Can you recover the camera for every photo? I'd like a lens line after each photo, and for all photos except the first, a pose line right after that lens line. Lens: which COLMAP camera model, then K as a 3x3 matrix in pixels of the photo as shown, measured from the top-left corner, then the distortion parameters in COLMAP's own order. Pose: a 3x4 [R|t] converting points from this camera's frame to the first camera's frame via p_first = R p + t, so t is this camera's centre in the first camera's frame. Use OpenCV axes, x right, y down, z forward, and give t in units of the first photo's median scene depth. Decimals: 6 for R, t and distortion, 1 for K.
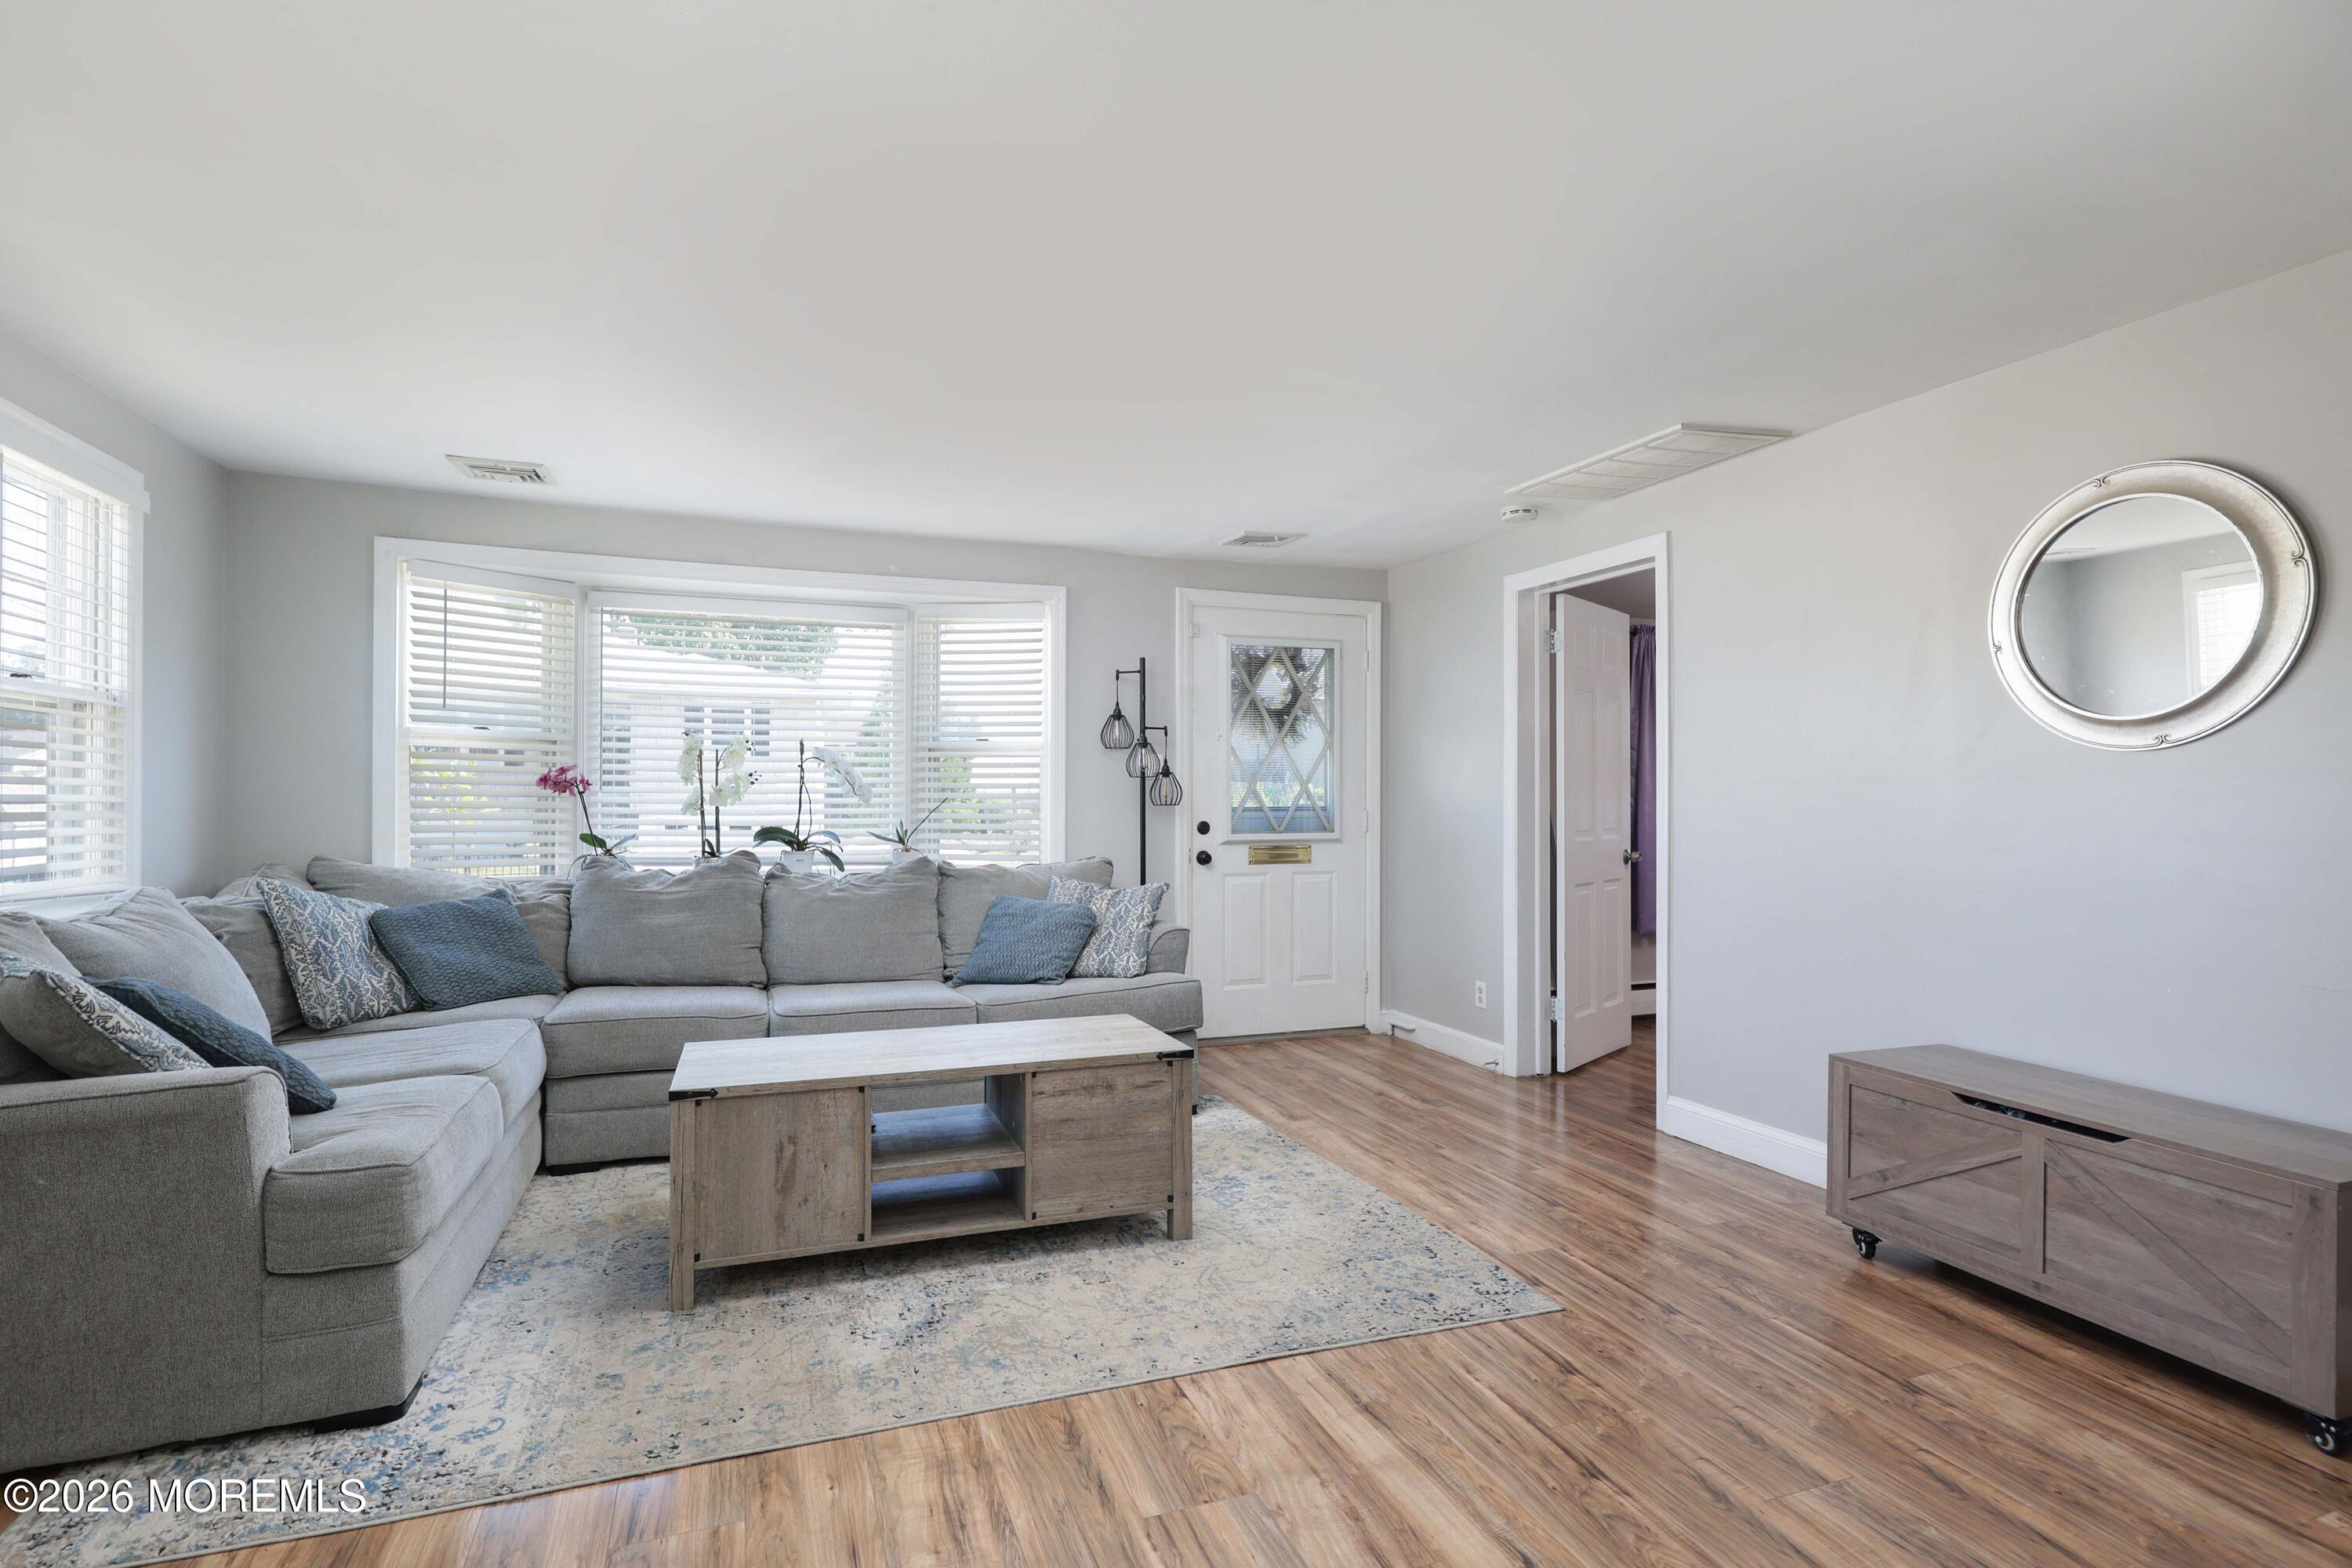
lens RADIAL K [[1153.9, 0, 1186.3], [0, 1153.9, 788.0], [0, 0, 1]] dist [-0.002090, -0.000705]
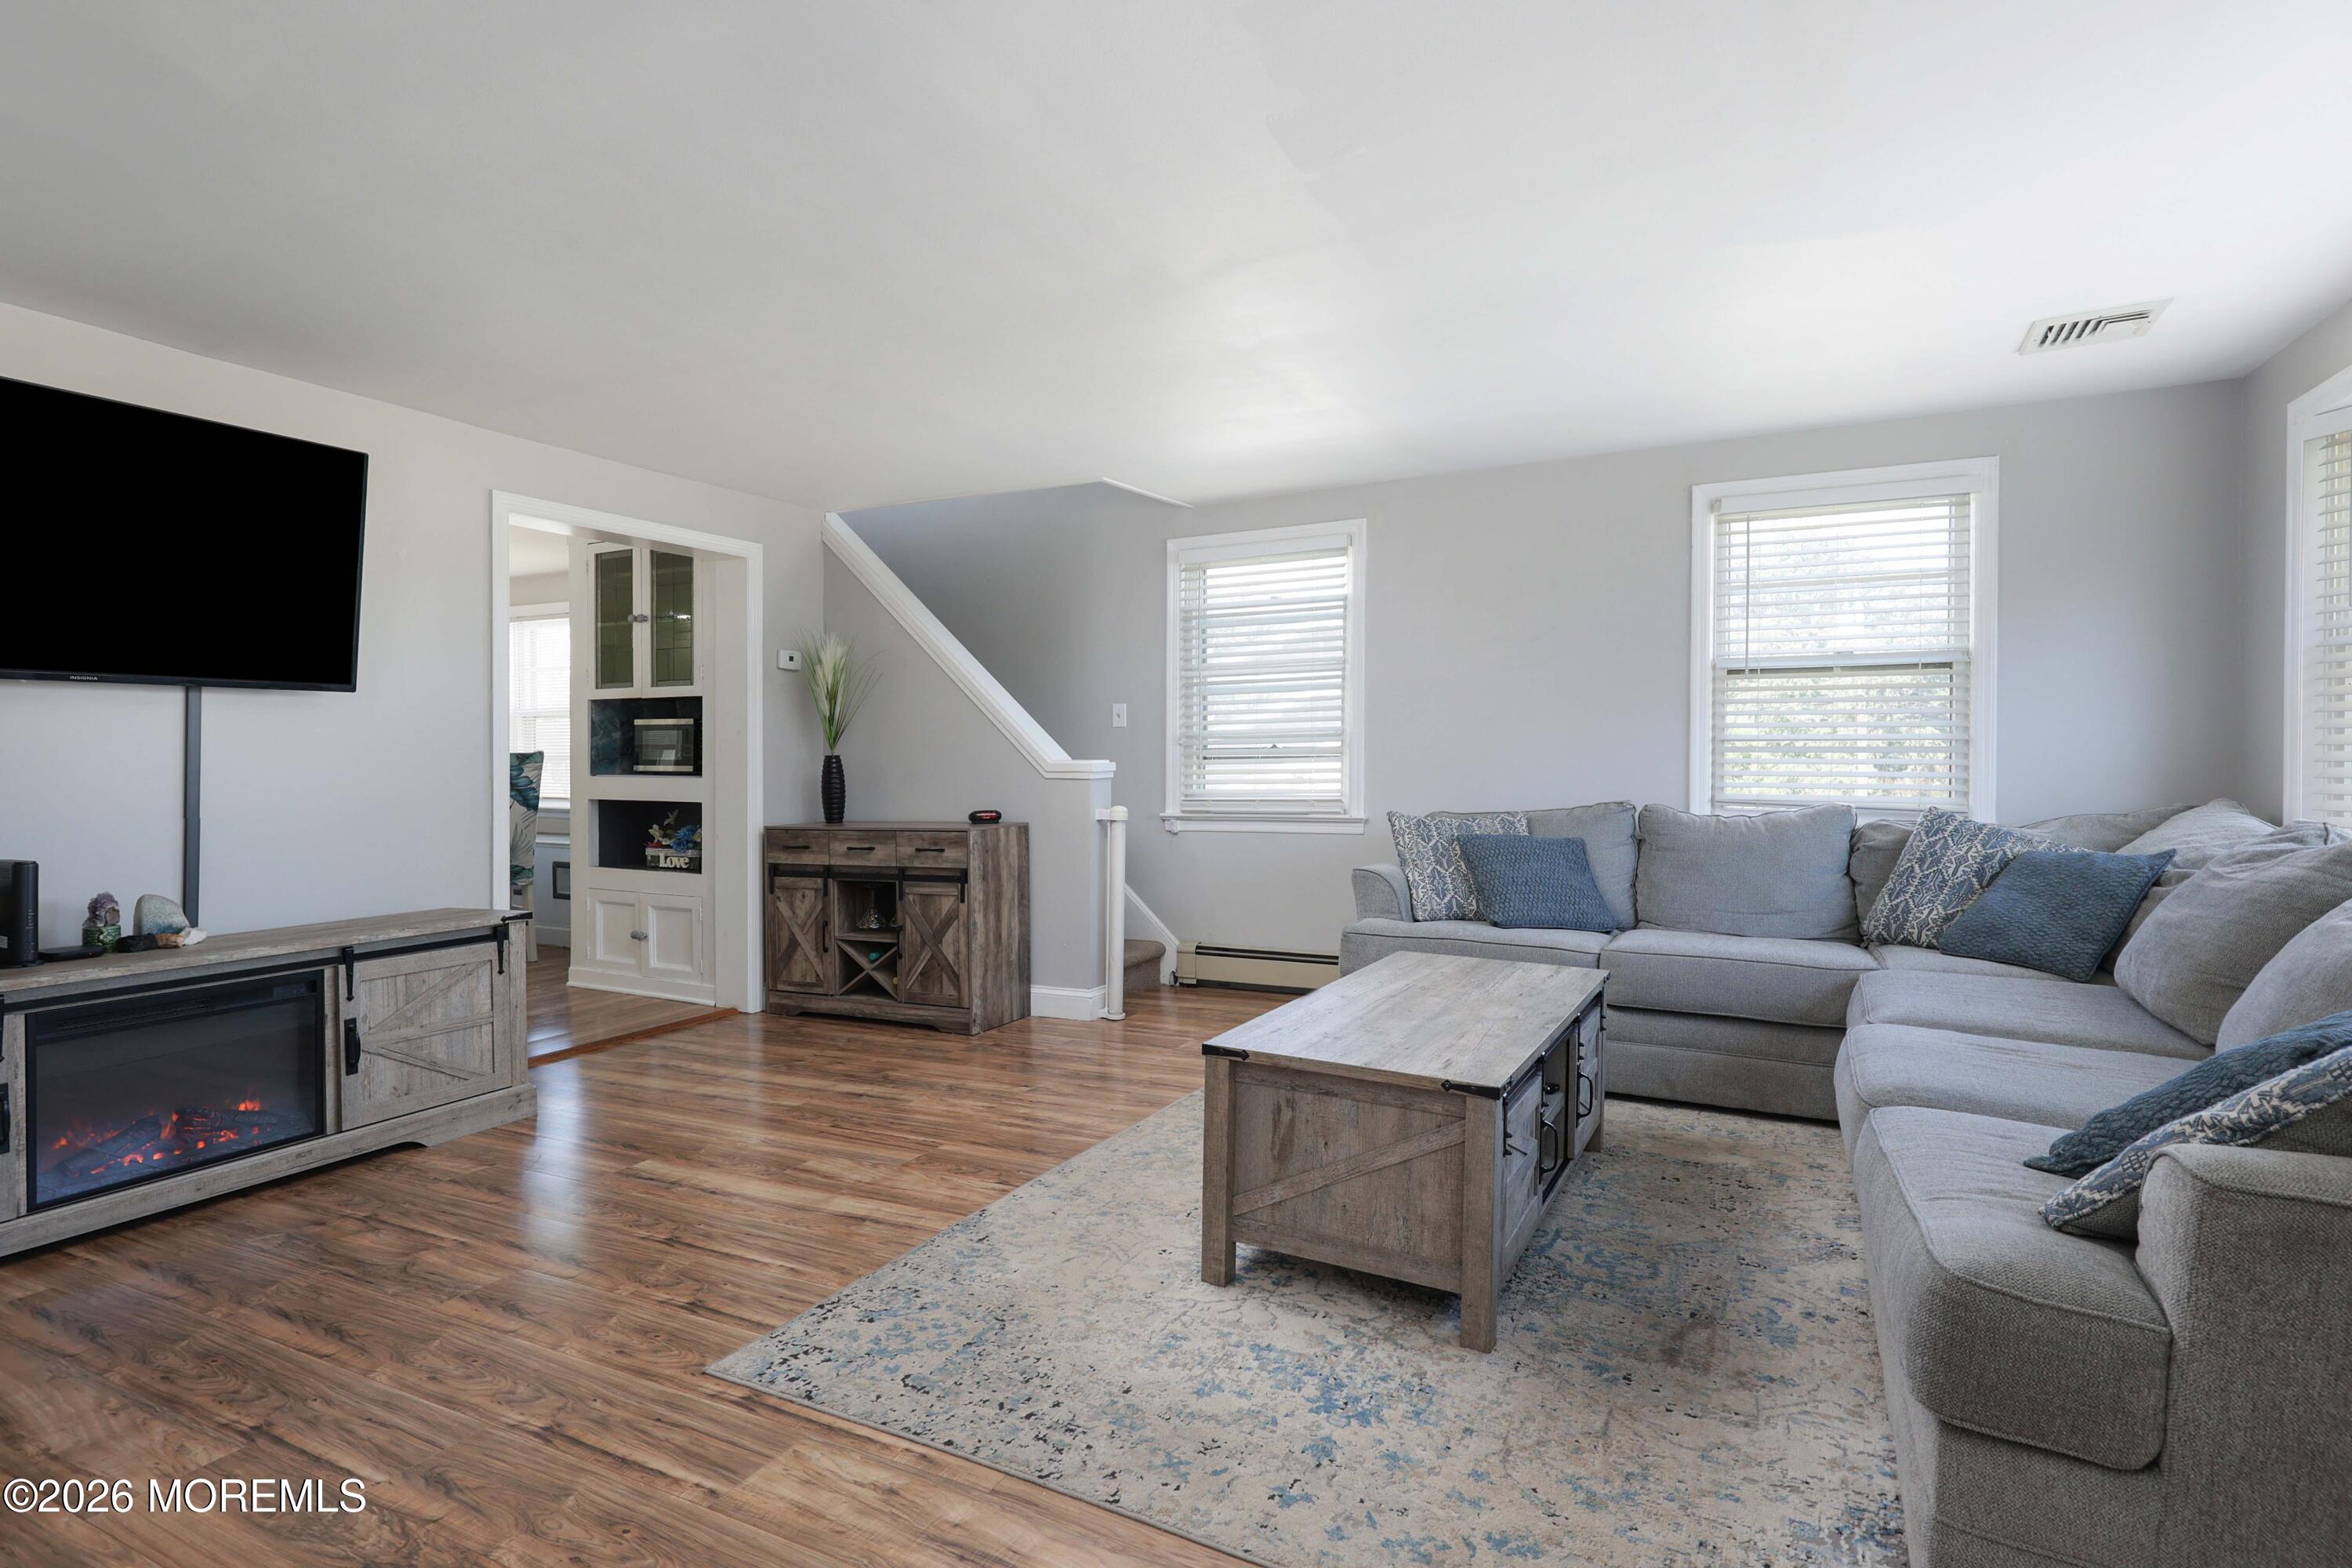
lens RADIAL K [[1153.9, 0, 1190.6], [0, 1153.9, 776.2], [0, 0, 1]] dist [-0.002090, -0.000705]
pose [[-0.732301, 0.012141, -0.680873, 0.667202], [0.003776, 0.999898, 0.013769, 0.052093], [0.680971, 0.007512, -0.732272, 1.953844]]
